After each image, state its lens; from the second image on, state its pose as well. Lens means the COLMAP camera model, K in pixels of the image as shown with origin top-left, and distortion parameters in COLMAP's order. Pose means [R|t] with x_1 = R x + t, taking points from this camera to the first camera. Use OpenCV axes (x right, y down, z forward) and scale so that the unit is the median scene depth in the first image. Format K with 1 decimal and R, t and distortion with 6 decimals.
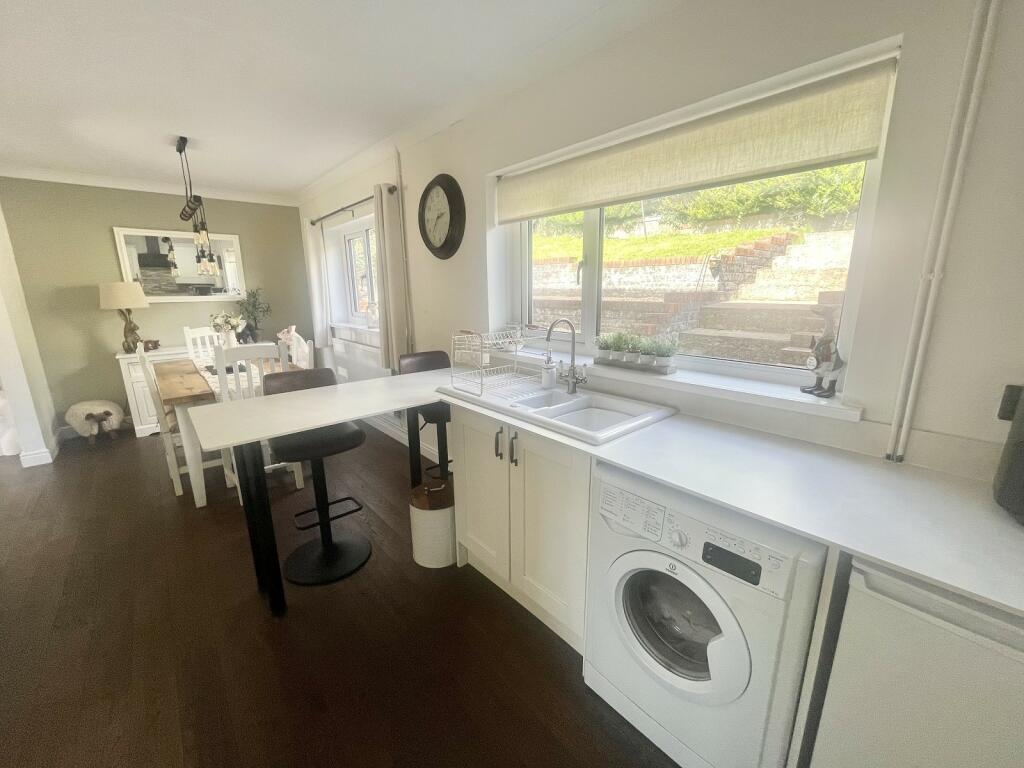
lens RADIAL K [[413.4, 0, 514.5], [0, 413.4, 382.8], [0, 0, 1]] dist [-0.002495, 0.000106]
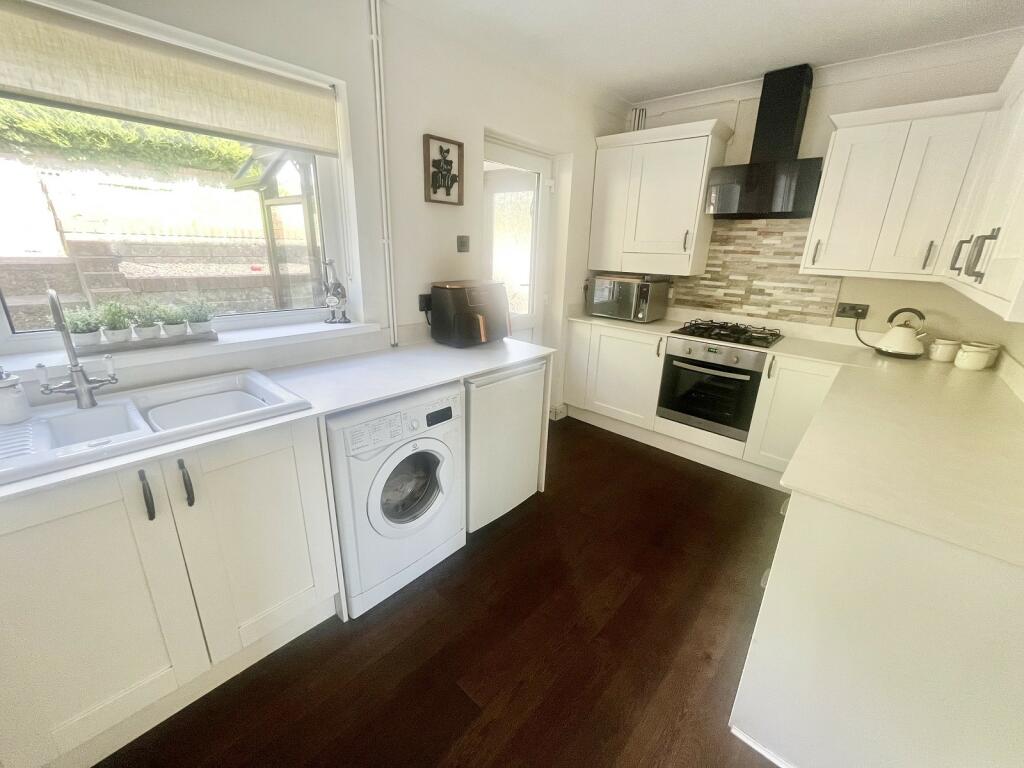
lens RADIAL K [[413.4, 0, 514.5], [0, 413.4, 382.8], [0, 0, 1]] dist [-0.002495, 0.000106]
pose [[-0.120041, -0.305170, 0.944702, -0.740053], [0.191270, 0.926646, 0.323641, -0.124500], [-0.974169, 0.219543, -0.052866, 0.527726]]
